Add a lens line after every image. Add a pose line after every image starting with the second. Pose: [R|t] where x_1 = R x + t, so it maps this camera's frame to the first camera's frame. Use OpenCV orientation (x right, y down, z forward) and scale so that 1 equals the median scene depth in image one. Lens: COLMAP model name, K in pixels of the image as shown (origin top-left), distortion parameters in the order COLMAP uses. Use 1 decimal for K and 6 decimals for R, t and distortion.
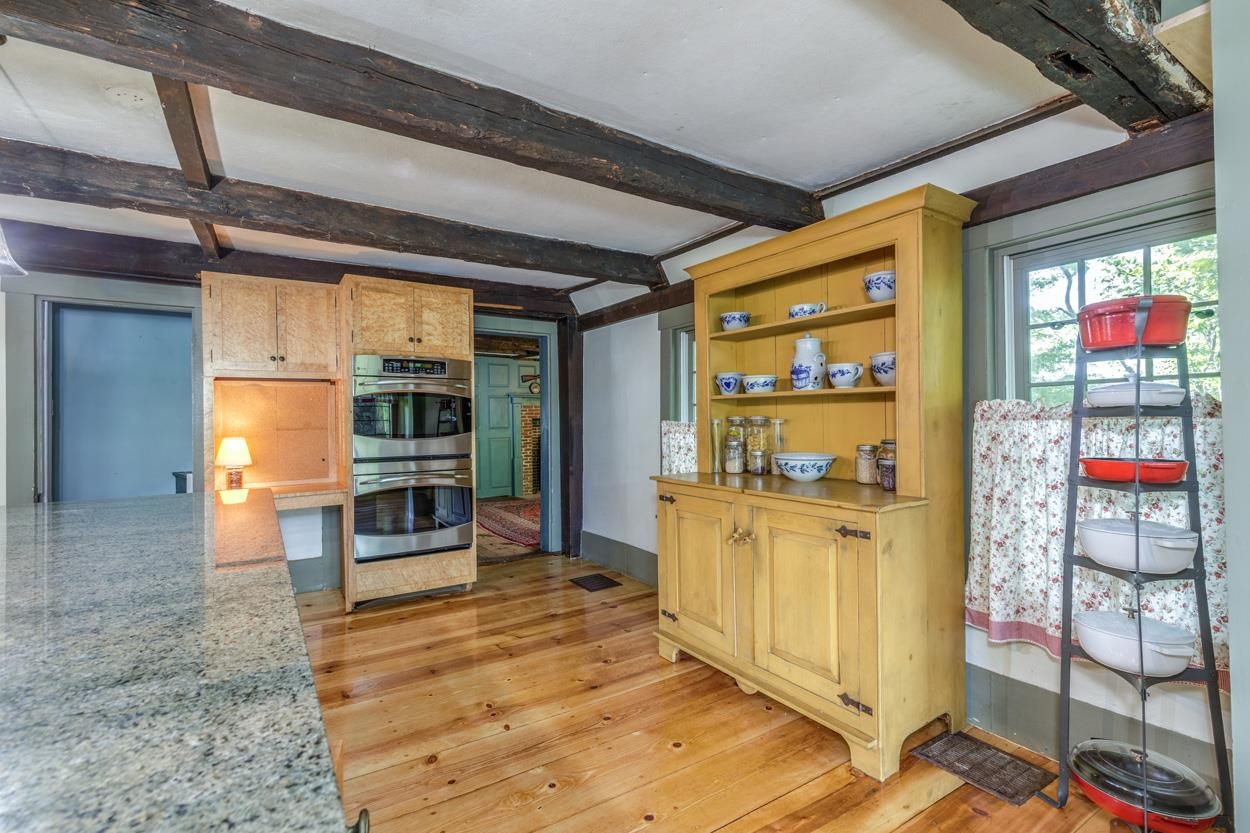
lens RADIAL K [[573.2, 0, 625.0], [0, 573.2, 416.5], [0, 0, 1]] dist [0.011693, -0.000375]
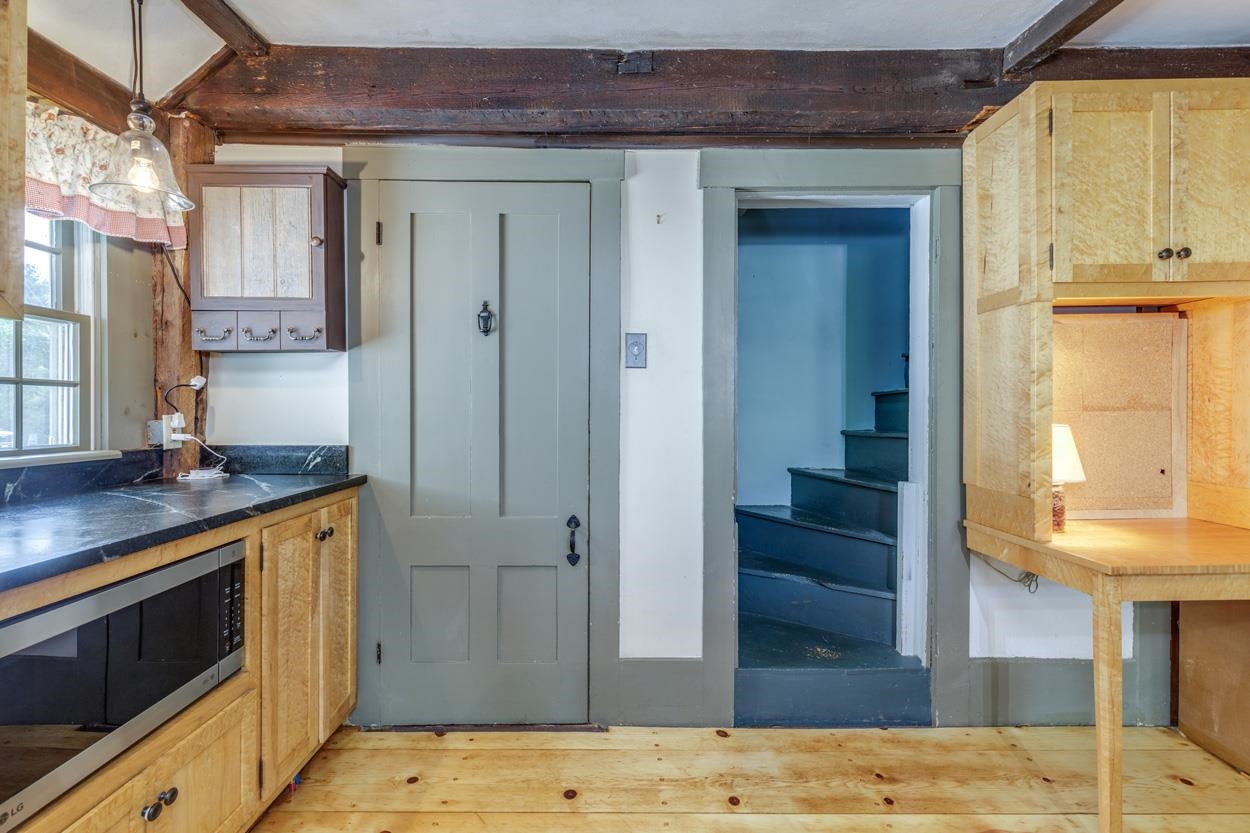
lens RADIAL K [[573.2, 0, 625.0], [0, 573.2, 416.5], [0, 0, 1]] dist [0.011693, -0.000375]
pose [[0.841858, 0.019147, -0.539360, -0.684579], [-0.005347, 0.999617, 0.027141, 0.018199], [0.539673, -0.019965, 0.841638, 0.354839]]
